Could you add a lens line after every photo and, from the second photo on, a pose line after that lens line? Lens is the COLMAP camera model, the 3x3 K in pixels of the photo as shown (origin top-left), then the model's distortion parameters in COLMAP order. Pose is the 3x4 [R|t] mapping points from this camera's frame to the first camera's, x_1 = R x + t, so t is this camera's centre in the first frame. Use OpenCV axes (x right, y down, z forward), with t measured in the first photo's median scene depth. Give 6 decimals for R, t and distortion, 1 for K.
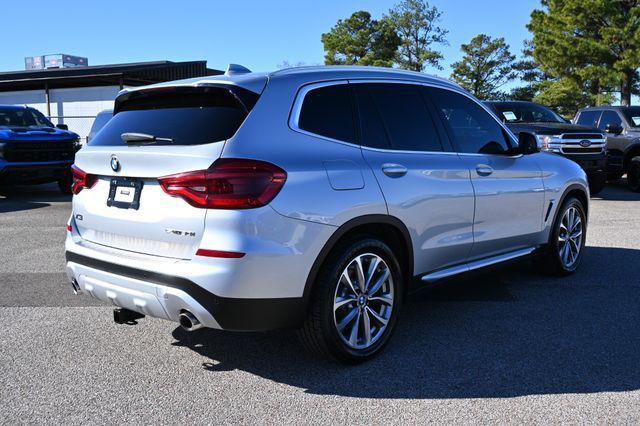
lens RADIAL K [[643.9, 0, 320.0], [0, 643.9, 213.0], [0, 0, 1]] dist [-0.009674, -0.001658]
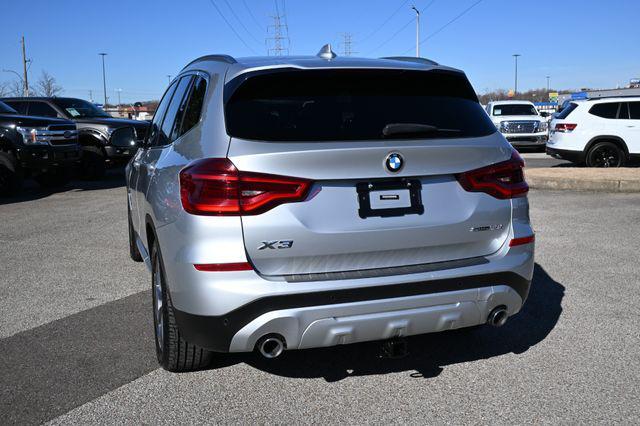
lens RADIAL K [[657.0, 0, 320.0], [0, 657.0, 213.0], [0, 0, 1]] dist [-0.020276, 0.003759]
pose [[0.485655, -0.123845, 0.865333, -0.083036], [0.115000, 0.990361, 0.077196, -0.006704], [-0.866553, 0.062023, 0.495216, 0.051829]]
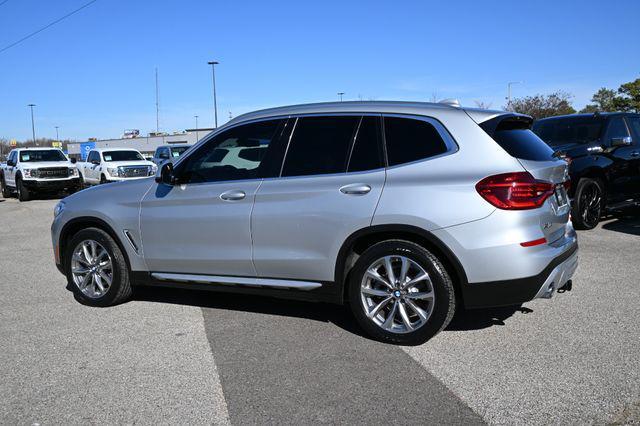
lens RADIAL K [[643.9, 0, 320.0], [0, 643.9, 213.0], [0, 0, 1]] dist [-0.009674, -0.001658]
pose [[-0.206740, -0.072339, 0.975718, -0.117303], [0.147311, 0.983593, 0.104136, -0.016129], [-0.967242, 0.165263, -0.192692, 0.136514]]
